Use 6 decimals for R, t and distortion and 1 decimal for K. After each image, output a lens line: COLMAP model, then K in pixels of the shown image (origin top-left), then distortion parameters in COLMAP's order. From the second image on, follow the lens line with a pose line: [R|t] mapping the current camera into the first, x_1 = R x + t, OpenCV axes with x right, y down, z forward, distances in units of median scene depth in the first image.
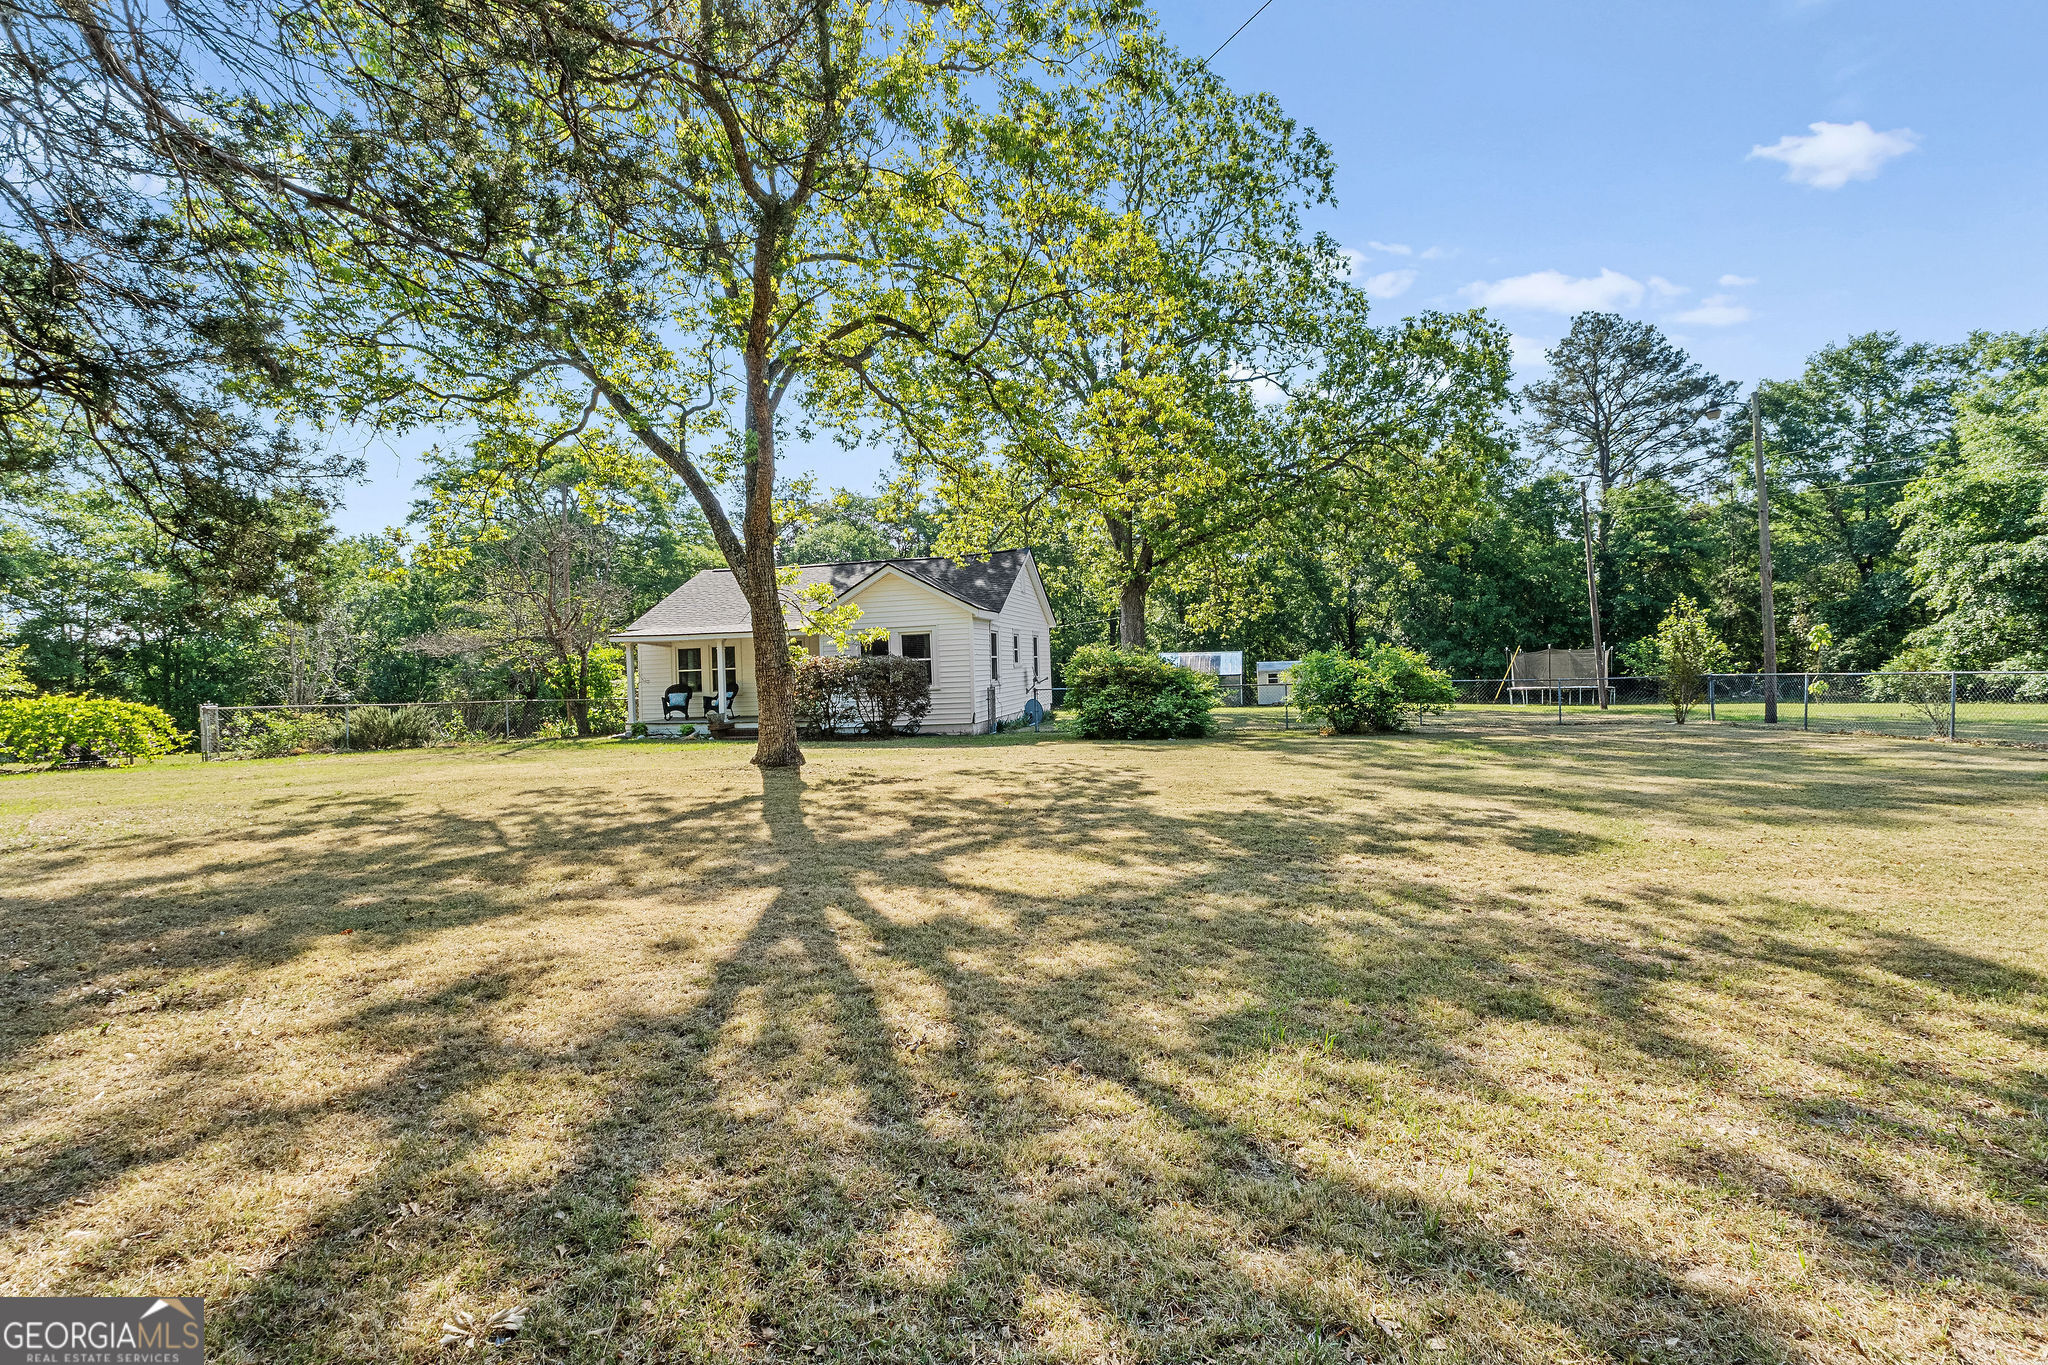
lens RADIAL K [[823.6, 0, 1020.0], [0, 823.6, 643.5], [0, 0, 1]] dist [0.001191, 0.000015]
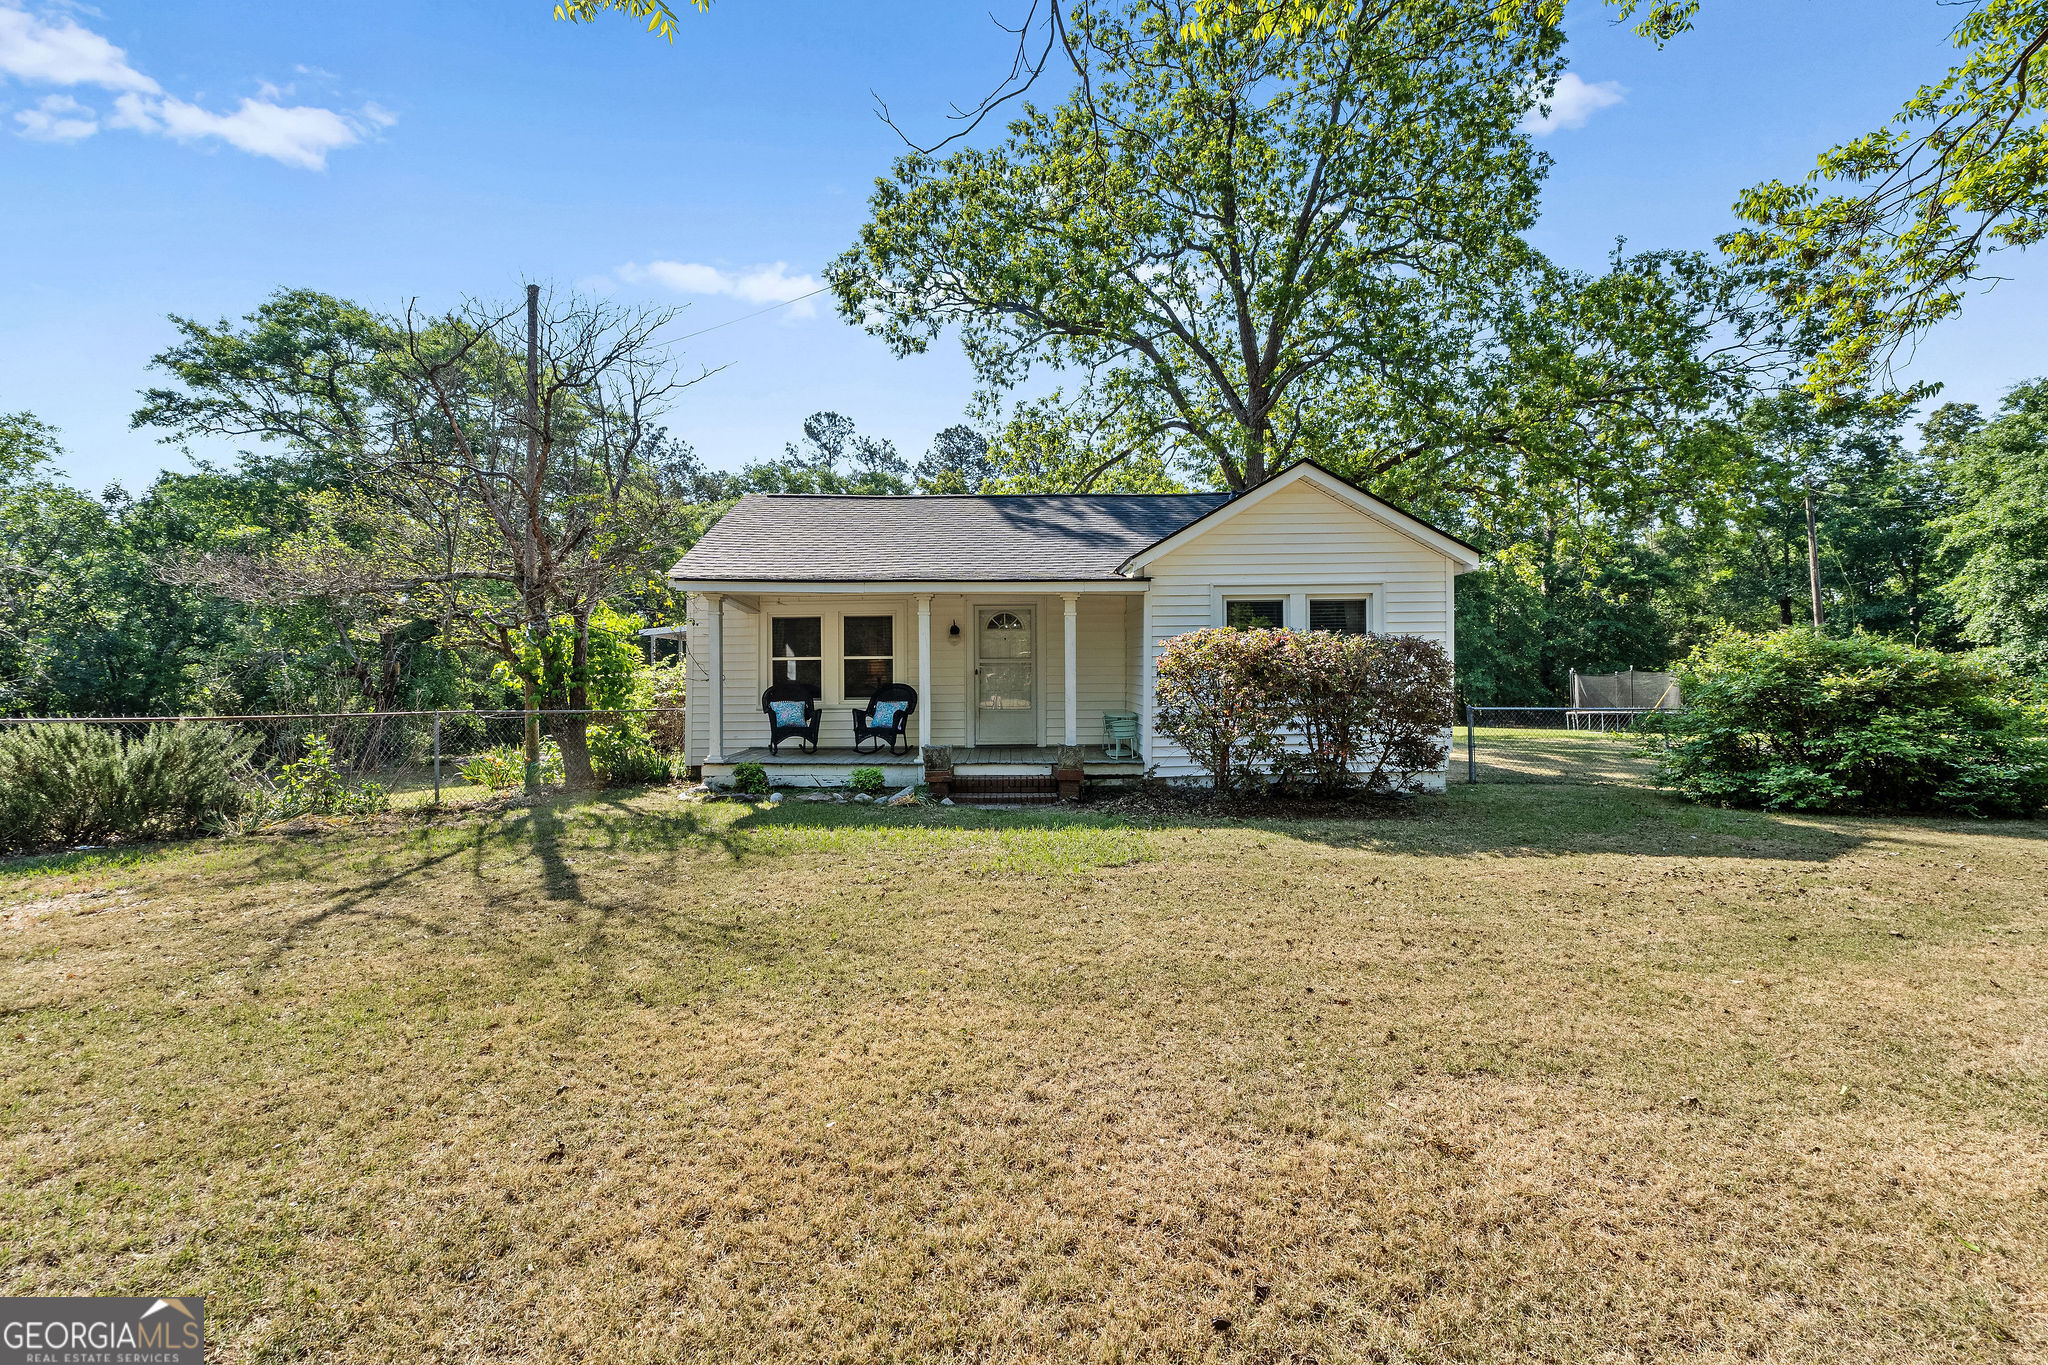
lens RADIAL K [[823.6, 0, 1020.0], [0, 823.6, 643.5], [0, 0, 1]] dist [0.001191, 0.000015]
pose [[0.979844, 0.032354, 0.197126, -0.369672], [-0.029014, 0.999383, -0.019812, 0.030105], [-0.197645, 0.013693, 0.980178, 0.465438]]
